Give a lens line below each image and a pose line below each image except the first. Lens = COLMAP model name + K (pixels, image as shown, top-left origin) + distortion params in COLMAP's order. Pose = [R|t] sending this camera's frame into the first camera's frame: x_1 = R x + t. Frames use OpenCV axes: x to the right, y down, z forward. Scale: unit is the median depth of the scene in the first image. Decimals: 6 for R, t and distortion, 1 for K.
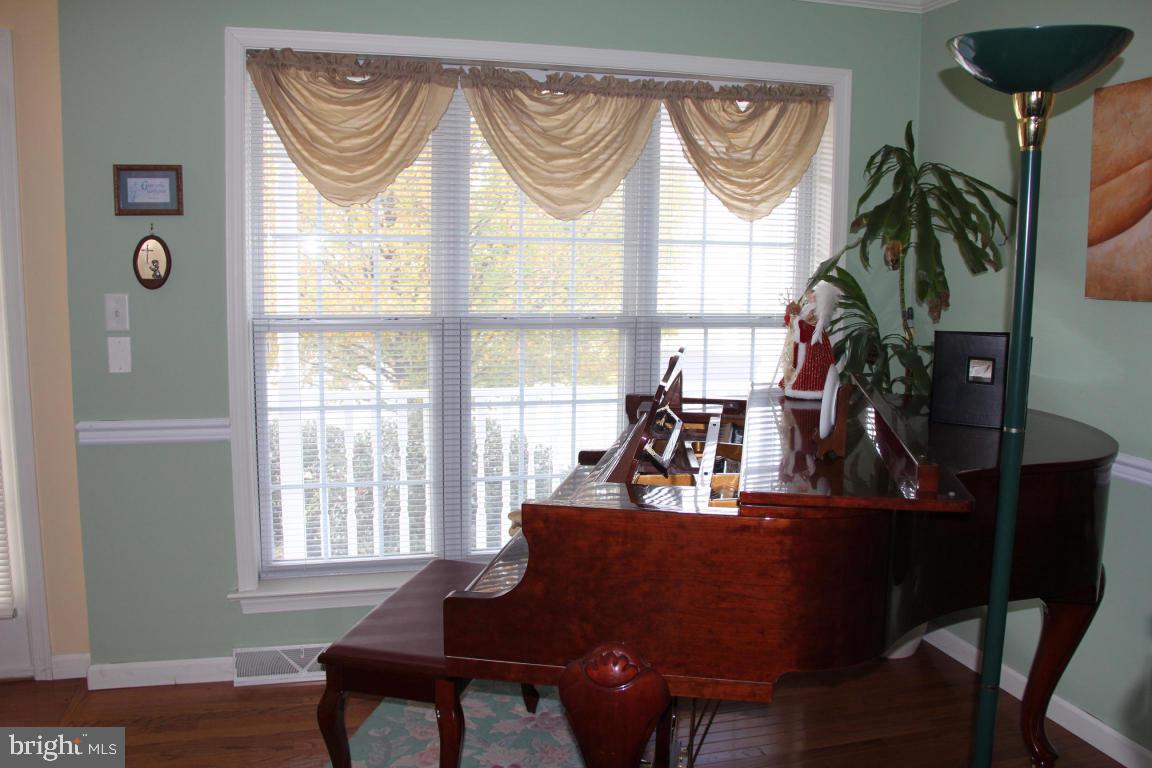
lens RADIAL K [[960.5, 0, 576.0], [0, 960.5, 384.0], [0, 0, 1]] dist [-0.180838, 0.161378]
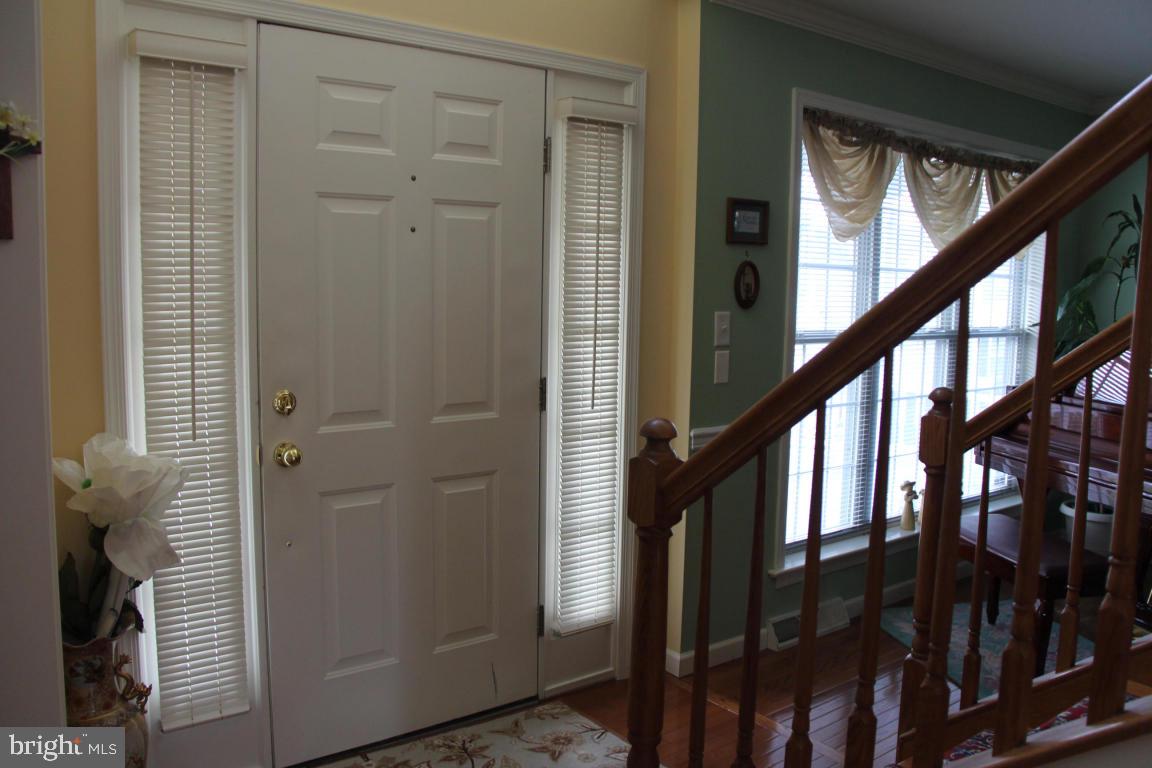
lens RADIAL K [[960.5, 0, 576.0], [0, 960.5, 384.0], [0, 0, 1]] dist [-0.180838, 0.161378]
pose [[0.931079, -0.043967, 0.362160, -1.080314], [0.049401, 0.998762, -0.005755, -0.011588], [-0.361458, 0.023250, 0.932098, -0.018843]]
